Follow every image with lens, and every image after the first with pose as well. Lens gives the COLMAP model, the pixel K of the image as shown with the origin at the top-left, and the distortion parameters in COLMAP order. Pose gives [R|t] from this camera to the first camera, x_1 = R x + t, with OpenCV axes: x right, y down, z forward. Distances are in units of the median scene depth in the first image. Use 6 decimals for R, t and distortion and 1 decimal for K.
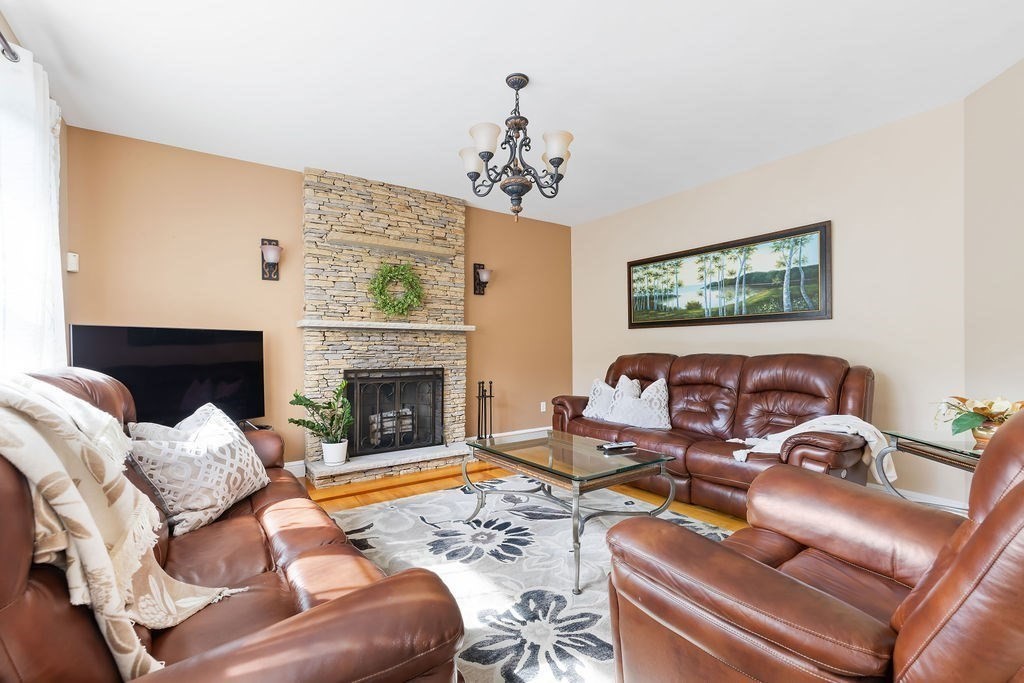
lens RADIAL K [[442.4, 0, 507.6], [0, 442.4, 348.7], [0, 0, 1]] dist [-0.001828, -0.000095]
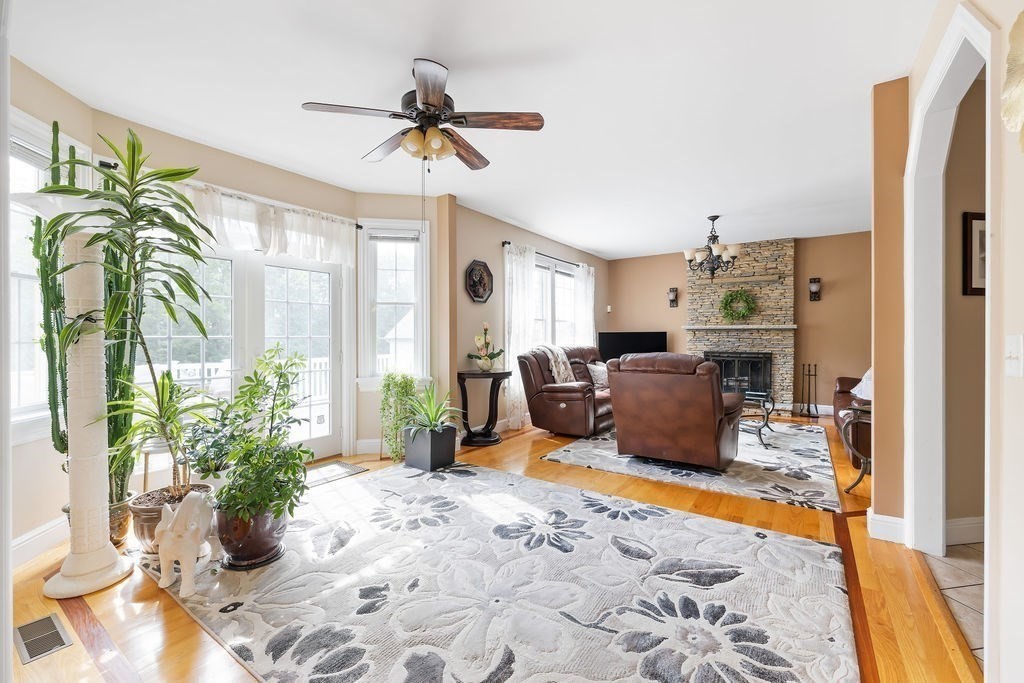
lens RADIAL K [[442.4, 0, 510.3], [0, 442.4, 338.3], [0, 0, 1]] dist [-0.001828, -0.000095]
pose [[0.345343, 0.009244, -0.938431, 1.023229], [0.003956, 0.999928, 0.011305, -0.029567], [0.938468, -0.007616, 0.345281, -0.403135]]
